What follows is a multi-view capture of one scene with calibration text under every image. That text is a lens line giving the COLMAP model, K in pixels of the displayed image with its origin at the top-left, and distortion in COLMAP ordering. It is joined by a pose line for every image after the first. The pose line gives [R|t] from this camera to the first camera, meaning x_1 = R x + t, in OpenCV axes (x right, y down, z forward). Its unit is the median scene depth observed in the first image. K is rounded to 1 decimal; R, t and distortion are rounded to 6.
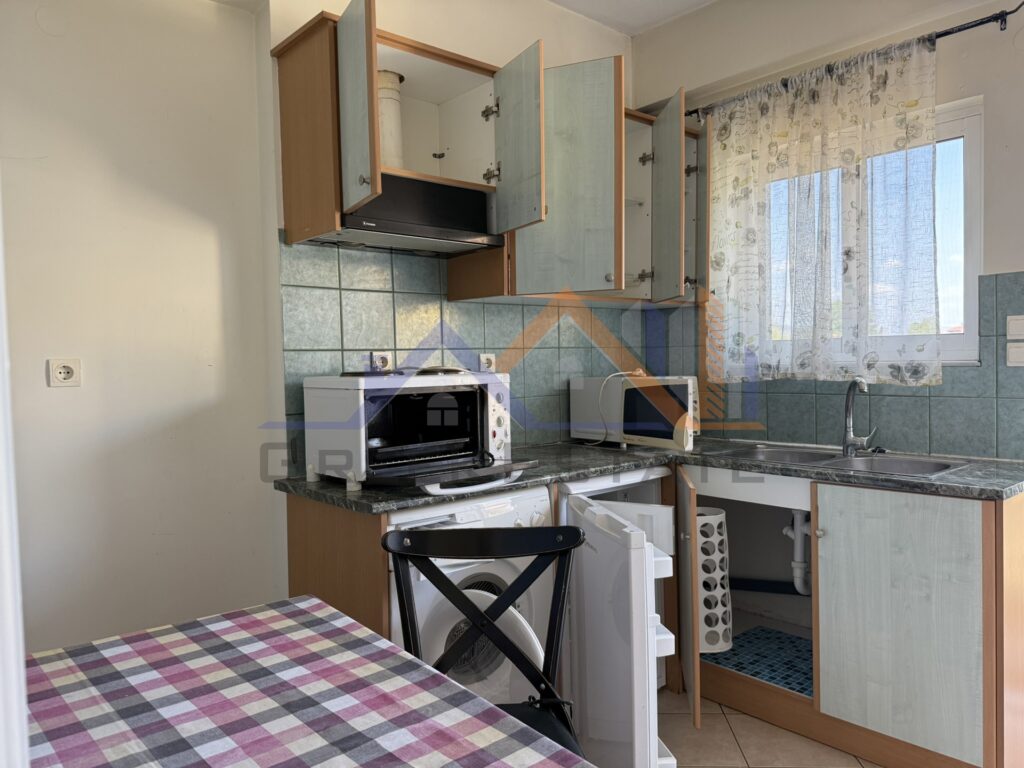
lens RADIAL K [[710.6, 0, 515.1], [0, 710.6, 380.1], [0, 0, 1]] dist [0.103964, -0.119831]
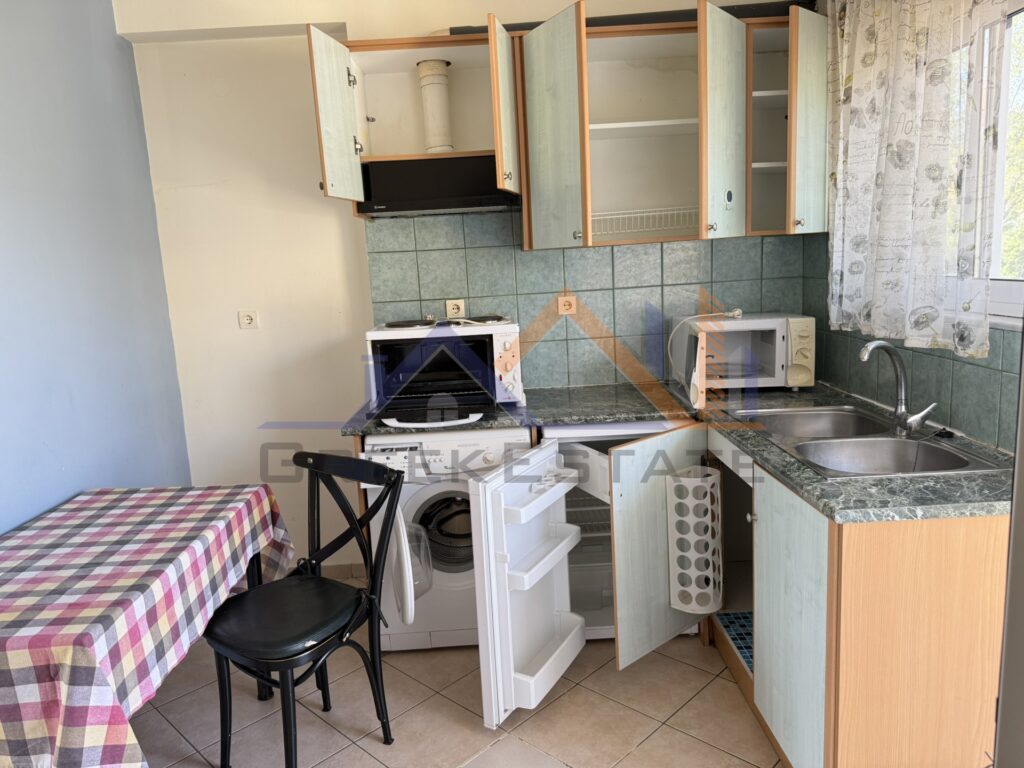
lens RADIAL K [[711.0, 0, 510.1], [0, 711.0, 383.4], [0, 0, 1]] dist [0.097320, -0.114611]
pose [[0.761724, 0.088245, -0.641864, 0.706784], [0.021340, 0.986727, 0.160982, -0.097828], [0.647550, -0.136321, 0.749730, 0.144725]]
